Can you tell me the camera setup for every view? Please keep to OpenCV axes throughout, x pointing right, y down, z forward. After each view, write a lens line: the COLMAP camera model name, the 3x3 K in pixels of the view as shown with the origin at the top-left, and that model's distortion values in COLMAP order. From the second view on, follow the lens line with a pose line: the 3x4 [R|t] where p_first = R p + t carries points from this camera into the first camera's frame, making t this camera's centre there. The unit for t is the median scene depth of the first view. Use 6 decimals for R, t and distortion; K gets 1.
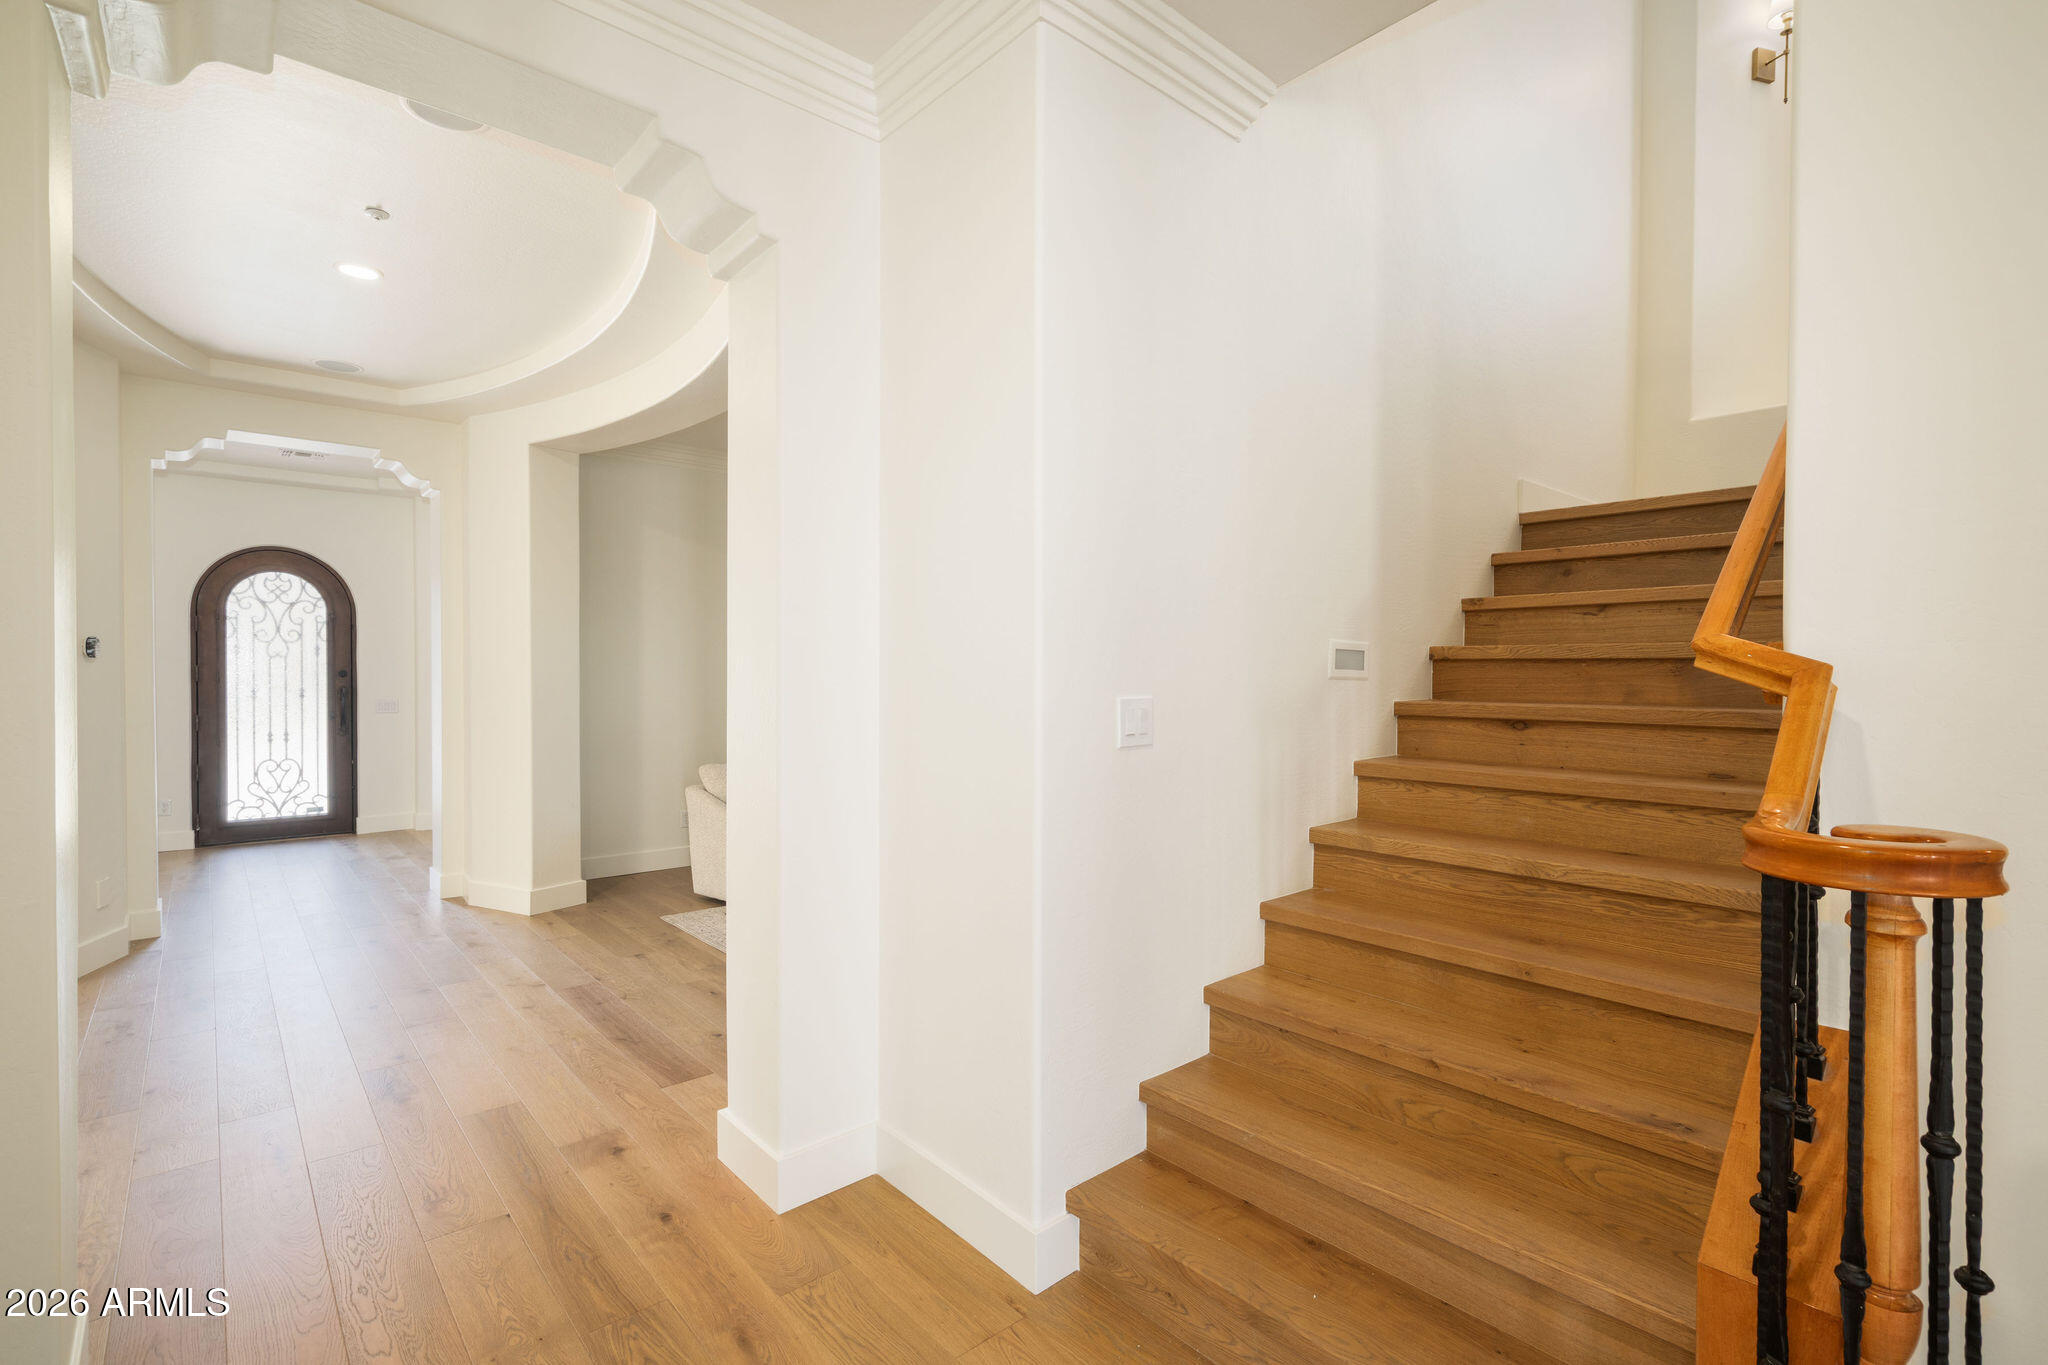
lens RADIAL K [[928.1, 0, 1026.8], [0, 928.1, 678.9], [0, 0, 1]] dist [-0.009808, 0.001088]
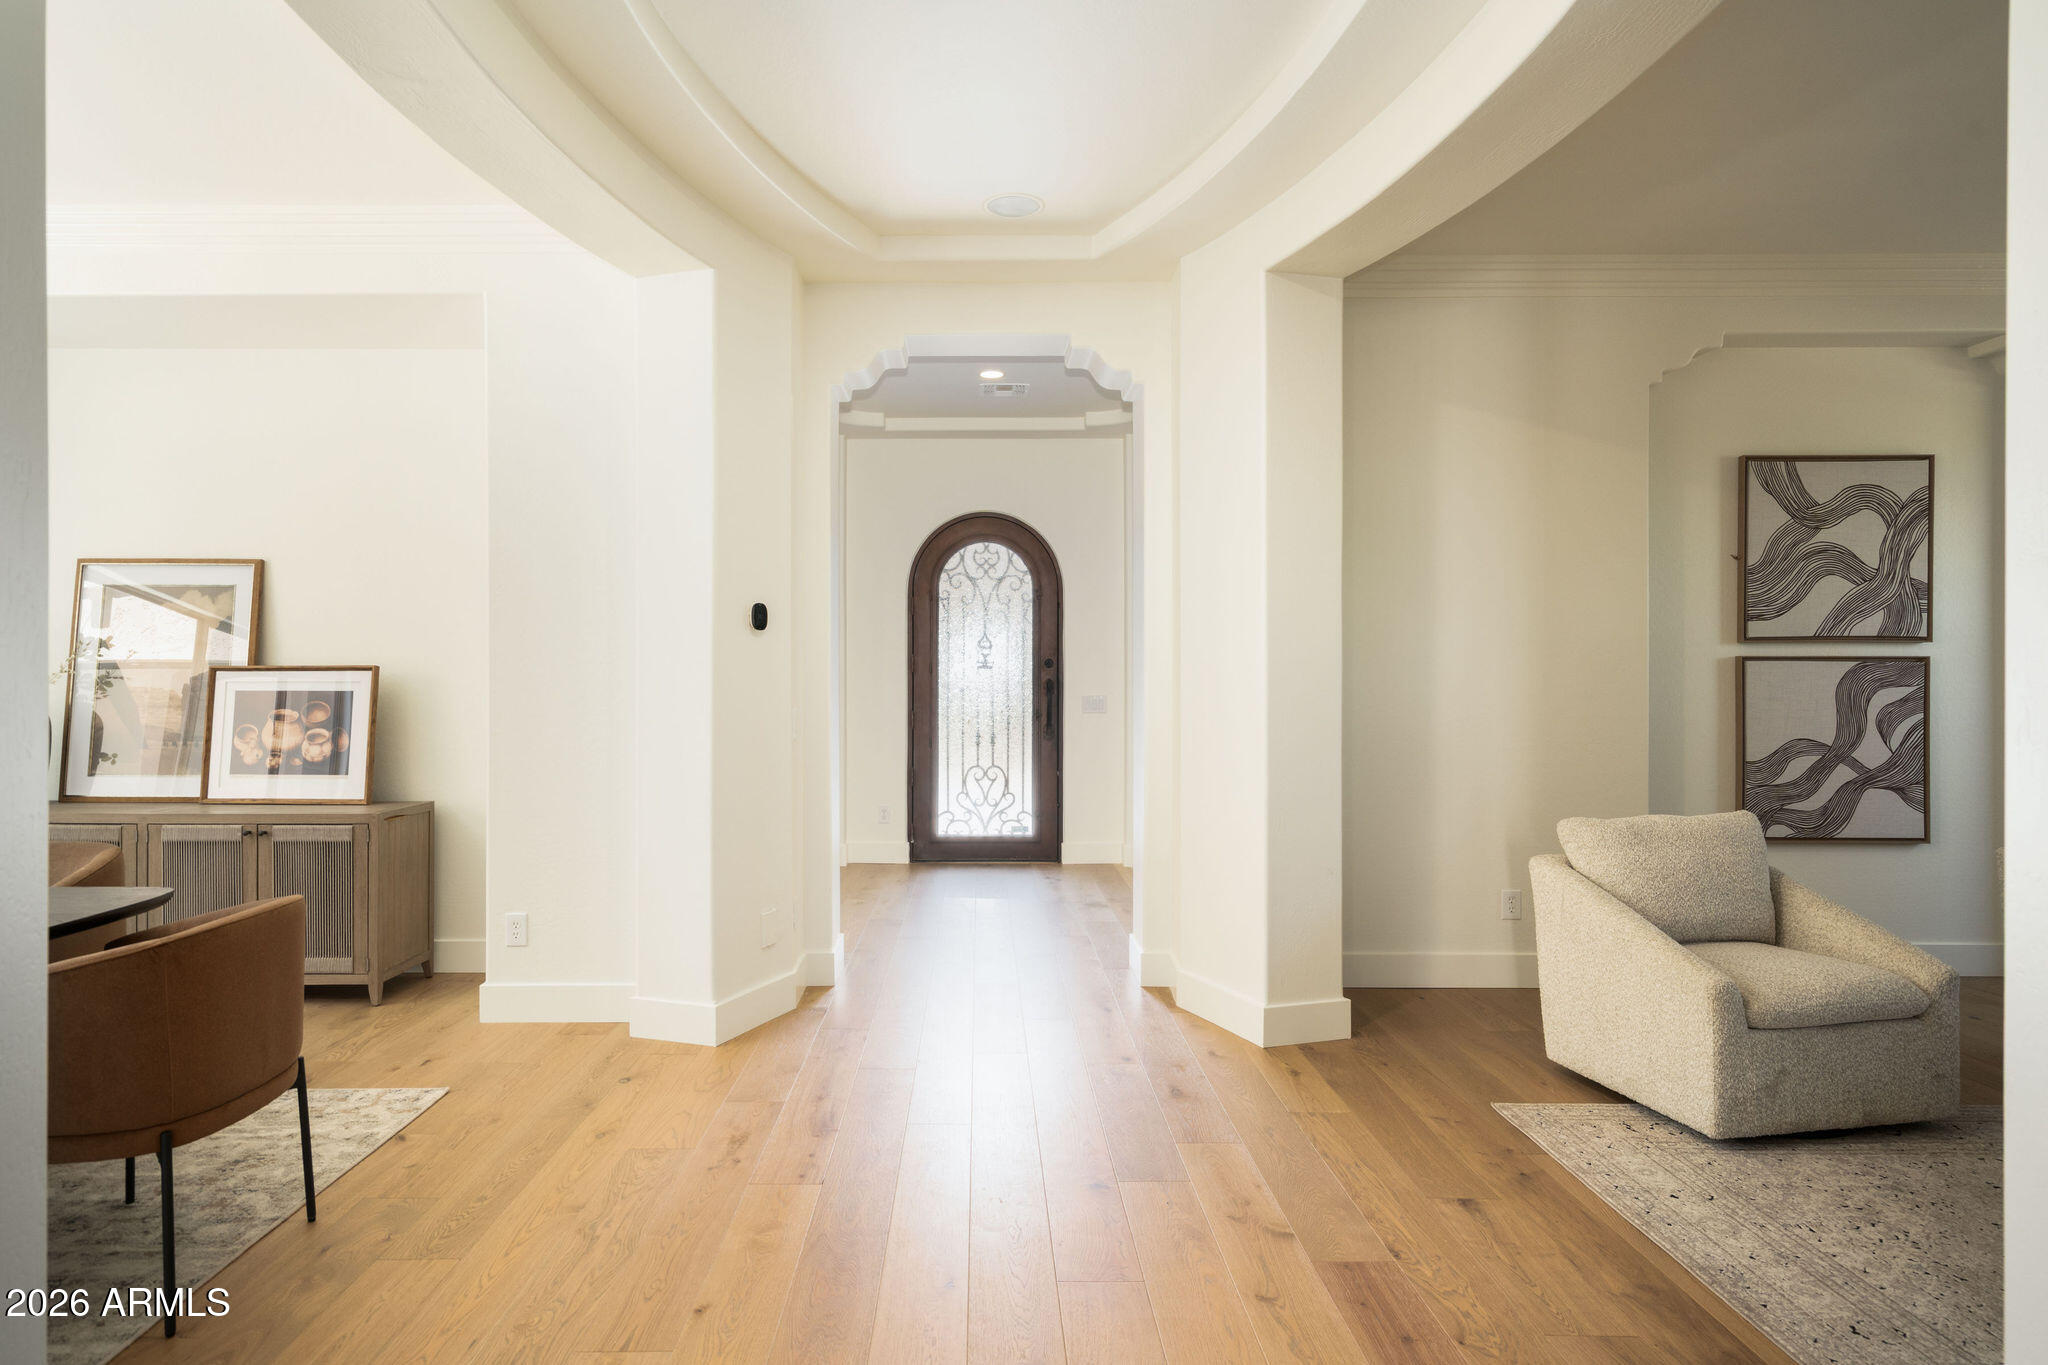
lens RADIAL K [[1117.4, 0, 986.3], [0, 1117.4, 698.2], [0, 0, 1]] dist [0.007584, 0.001855]
pose [[0.746139, 0.008294, -0.665738, -0.142379], [-0.002349, 0.999949, 0.009825, 0.016451], [0.665786, -0.005767, 0.746121, 0.254985]]
